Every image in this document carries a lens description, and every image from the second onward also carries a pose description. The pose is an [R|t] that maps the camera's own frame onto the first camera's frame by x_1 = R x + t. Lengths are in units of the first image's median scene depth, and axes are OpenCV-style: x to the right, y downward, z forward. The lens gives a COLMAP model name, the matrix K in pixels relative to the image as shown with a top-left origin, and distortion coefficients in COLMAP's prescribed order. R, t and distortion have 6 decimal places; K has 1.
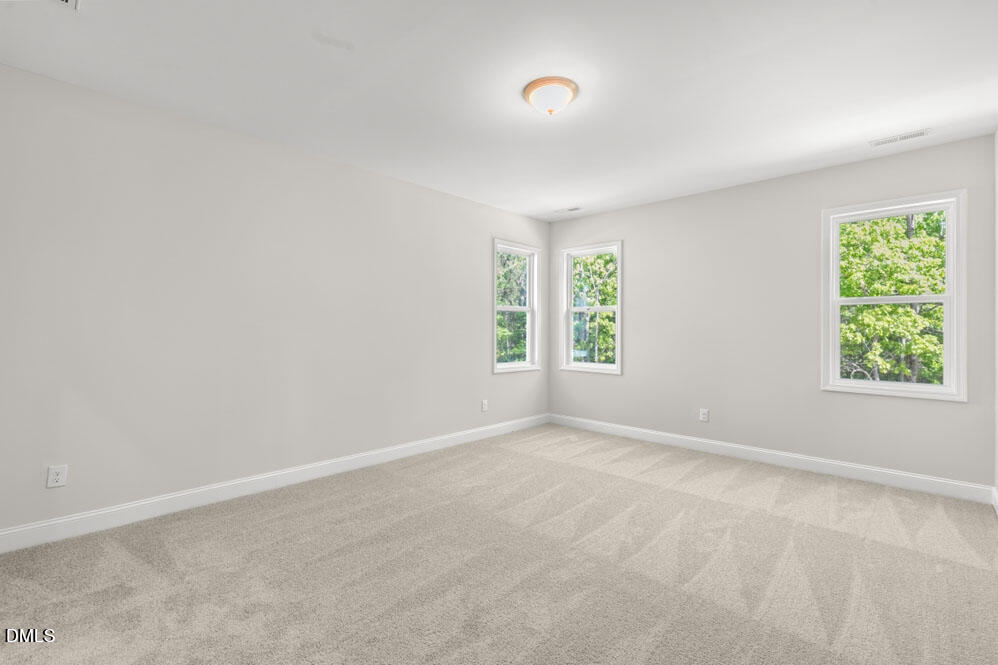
lens RADIAL K [[452.9, 0, 490.9], [0, 452.9, 326.3], [0, 0, 1]] dist [0.004794, 0.000724]
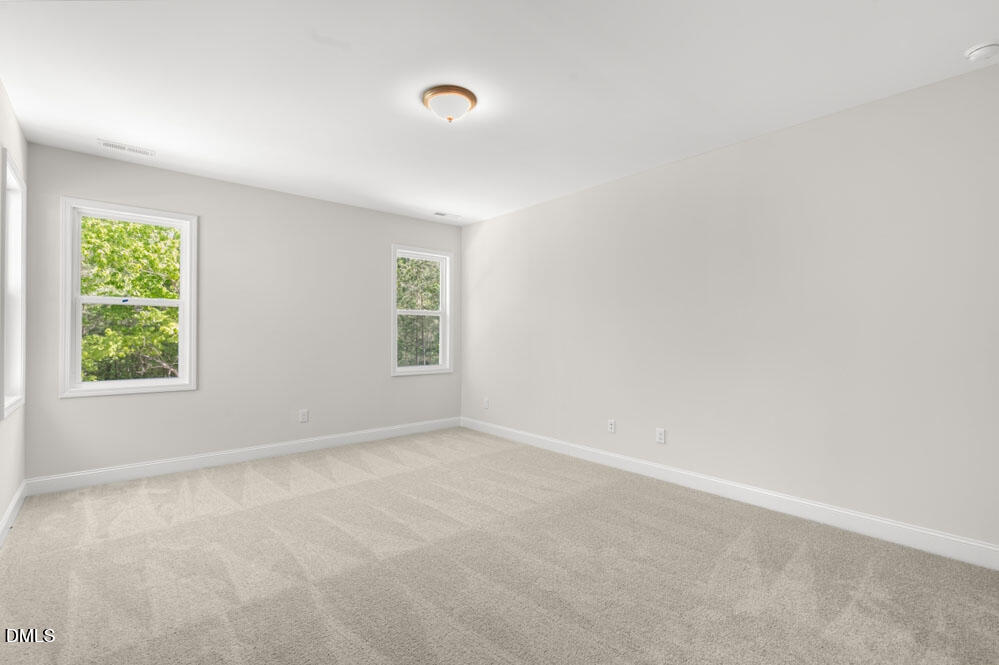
lens RADIAL K [[453.4, 0, 490.4], [0, 453.4, 336.7], [0, 0, 1]] dist [0.004794, 0.000724]
pose [[0.094282, -0.009740, 0.995498, -0.553514], [-0.010802, 0.999883, 0.010806, 0.003056], [-0.995487, -0.011772, 0.094166, 0.531012]]
